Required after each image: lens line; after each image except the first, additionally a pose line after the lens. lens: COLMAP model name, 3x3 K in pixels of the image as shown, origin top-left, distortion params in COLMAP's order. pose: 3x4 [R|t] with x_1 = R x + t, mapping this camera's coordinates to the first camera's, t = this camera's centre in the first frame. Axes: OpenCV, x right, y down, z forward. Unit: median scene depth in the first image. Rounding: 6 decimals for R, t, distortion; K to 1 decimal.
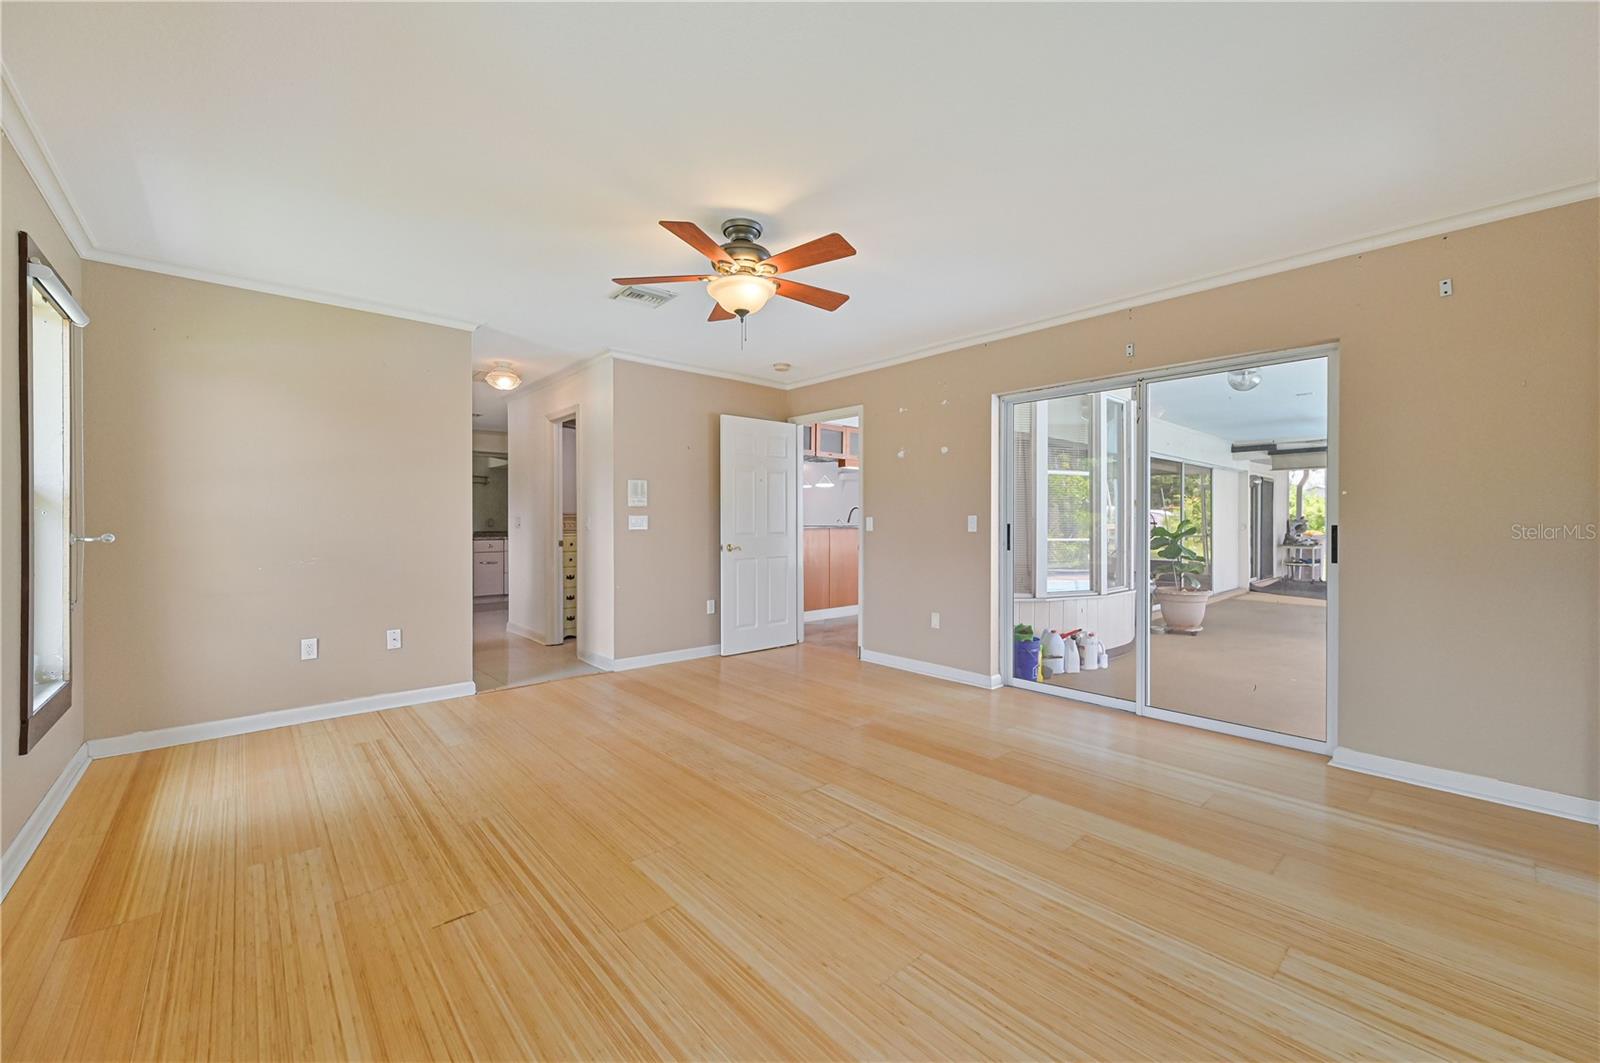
lens RADIAL K [[634.3, 0, 805.2], [0, 634.3, 521.8], [0, 0, 1]] dist [-0.000471, -0.000464]
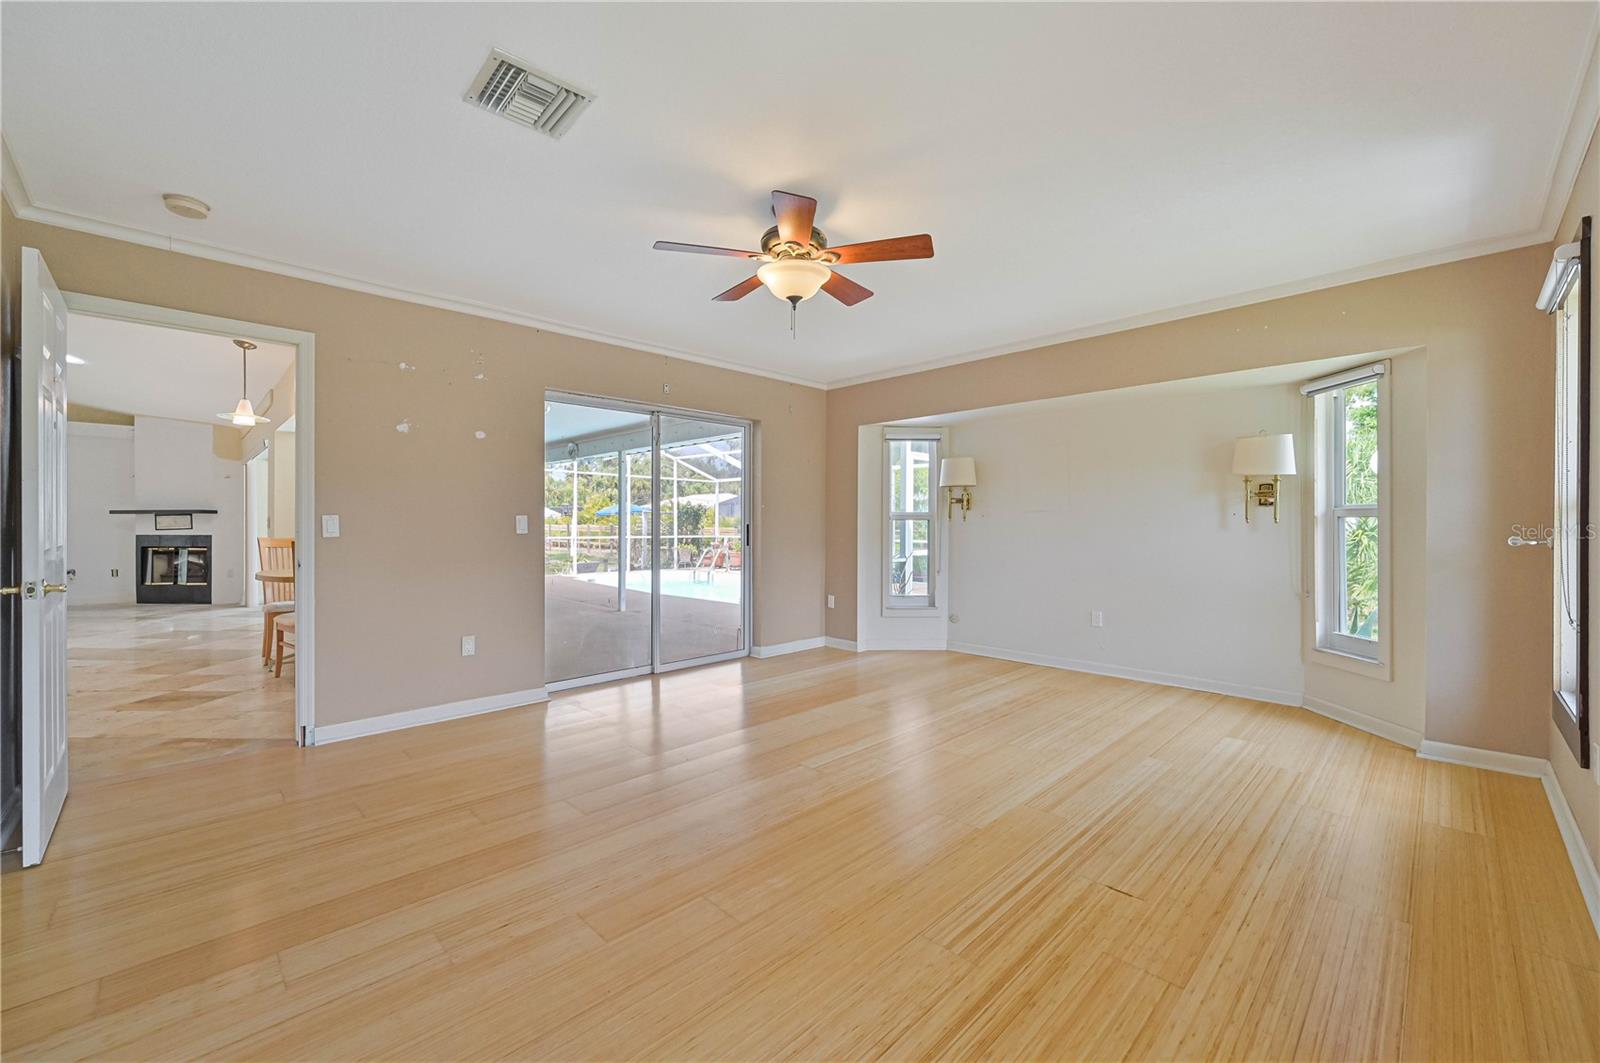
lens RADIAL K [[634.3, 0, 805.2], [0, 634.3, 521.8], [0, 0, 1]] dist [-0.000471, -0.000464]
pose [[-0.051597, 0.000837, 0.998668, -1.322844], [-0.000406, 1.000000, -0.000859, -0.000842], [-0.998668, -0.000450, -0.051596, 1.318852]]
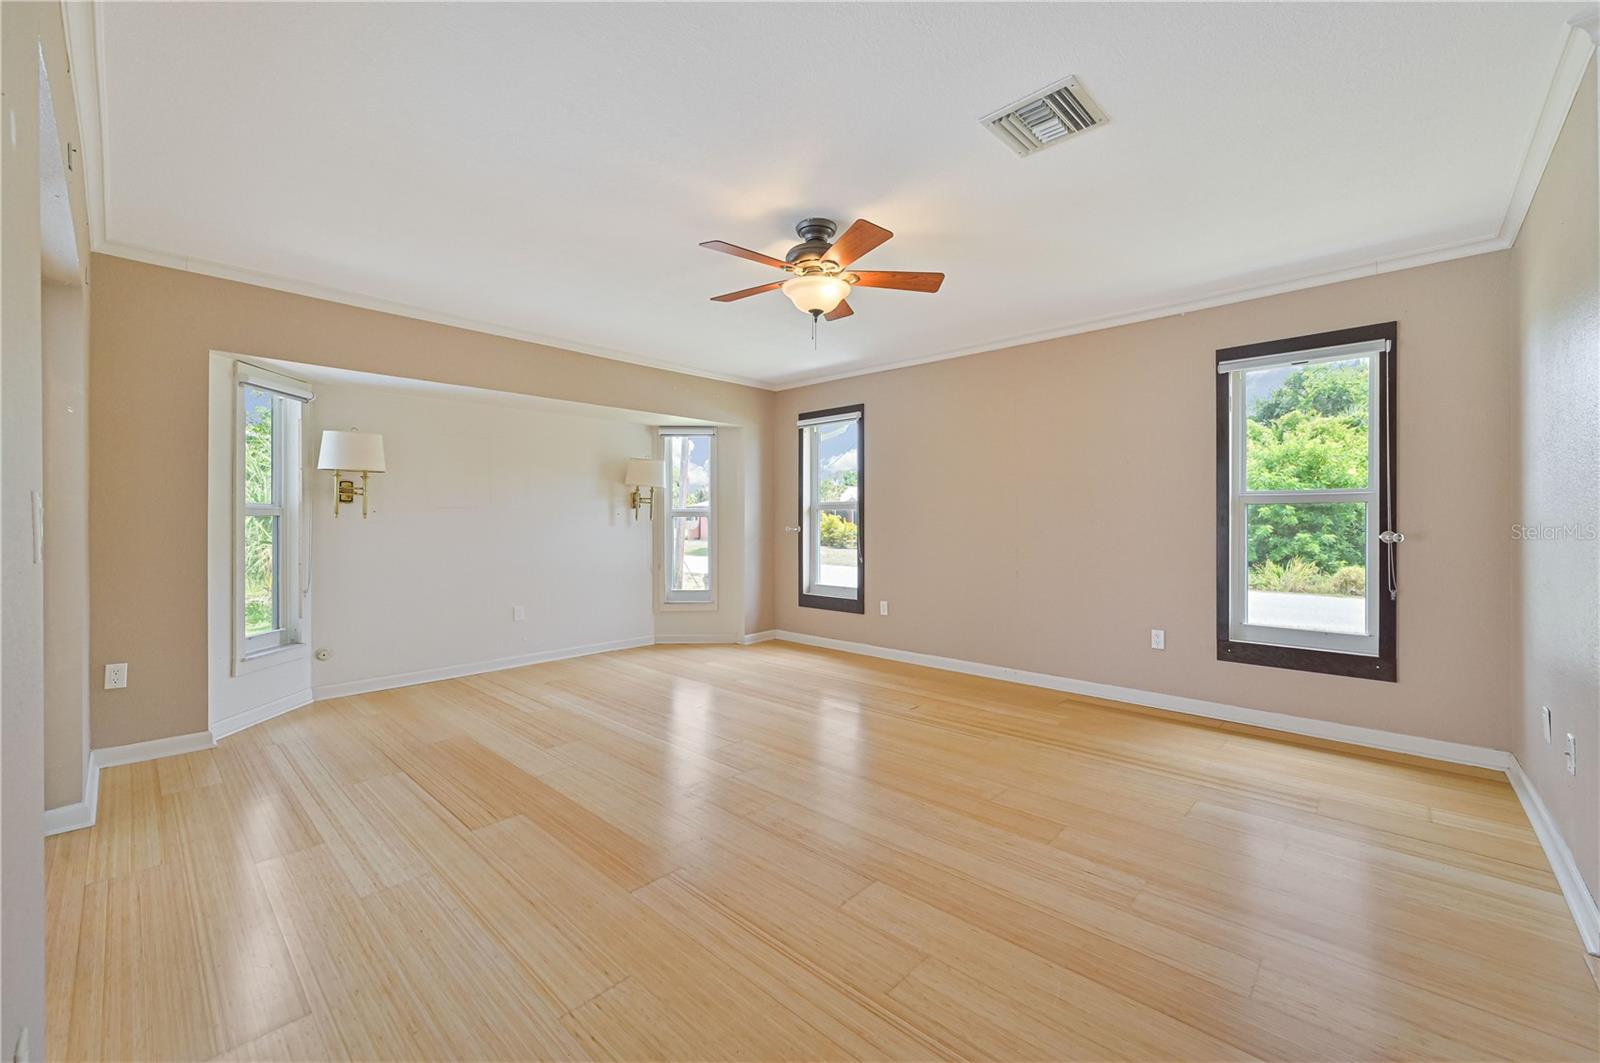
lens RADIAL K [[634.4, 0, 801.8], [0, 634.4, 519.4], [0, 0, 1]] dist [0.000367, 0.000057]
pose [[-0.996179, -0.001718, -0.087322, 0.012890], [-0.001555, 0.999997, -0.001932, 0.000021], [0.087325, -0.001788, -0.996178, 2.554435]]
